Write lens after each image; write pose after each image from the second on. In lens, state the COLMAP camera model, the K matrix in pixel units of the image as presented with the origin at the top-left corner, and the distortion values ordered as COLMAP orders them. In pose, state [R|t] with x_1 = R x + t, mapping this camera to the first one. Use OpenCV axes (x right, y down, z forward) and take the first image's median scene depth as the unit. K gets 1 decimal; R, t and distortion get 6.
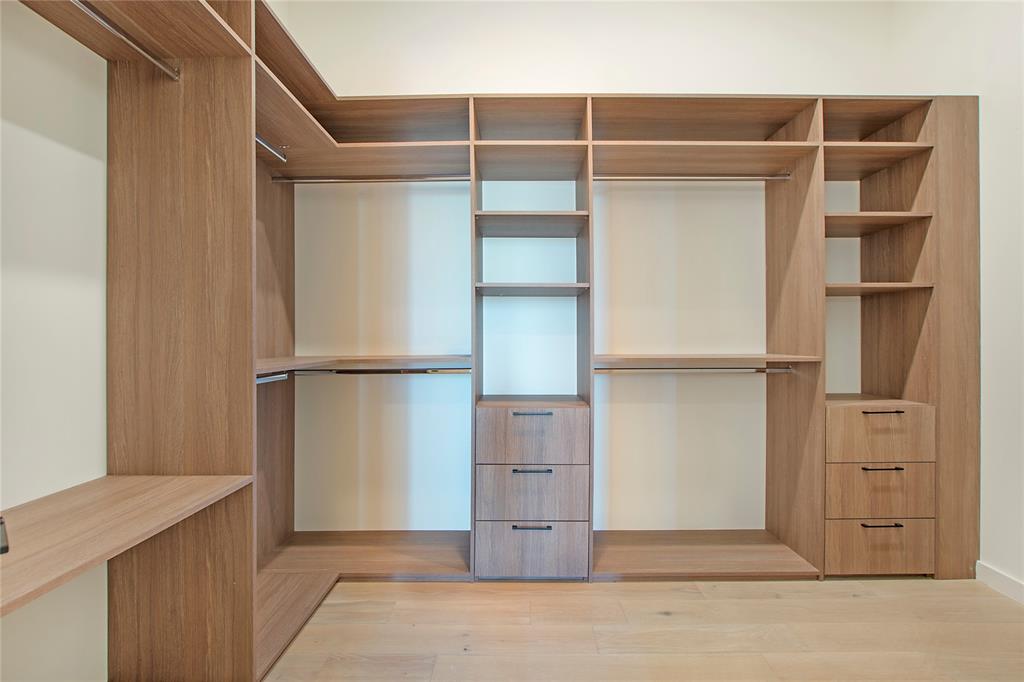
lens RADIAL K [[451.4, 0, 513.8], [0, 451.4, 339.1], [0, 0, 1]] dist [-0.027696, -0.000621]
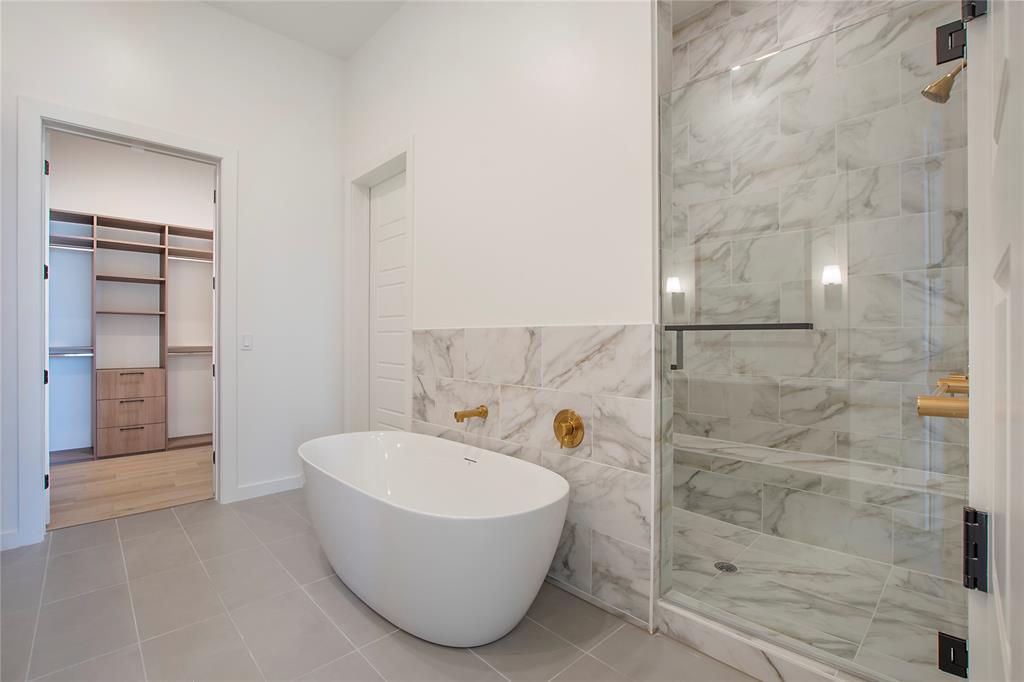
lens RADIAL K [[451.4, 0, 506.1], [0, 451.4, 335.0], [0, 0, 1]] dist [-0.027696, -0.000621]
pose [[0.708223, 0.002540, 0.705984, -0.177882], [-0.007035, 0.999969, 0.003460, -0.034416], [-0.705954, -0.007417, 0.708219, -1.662152]]
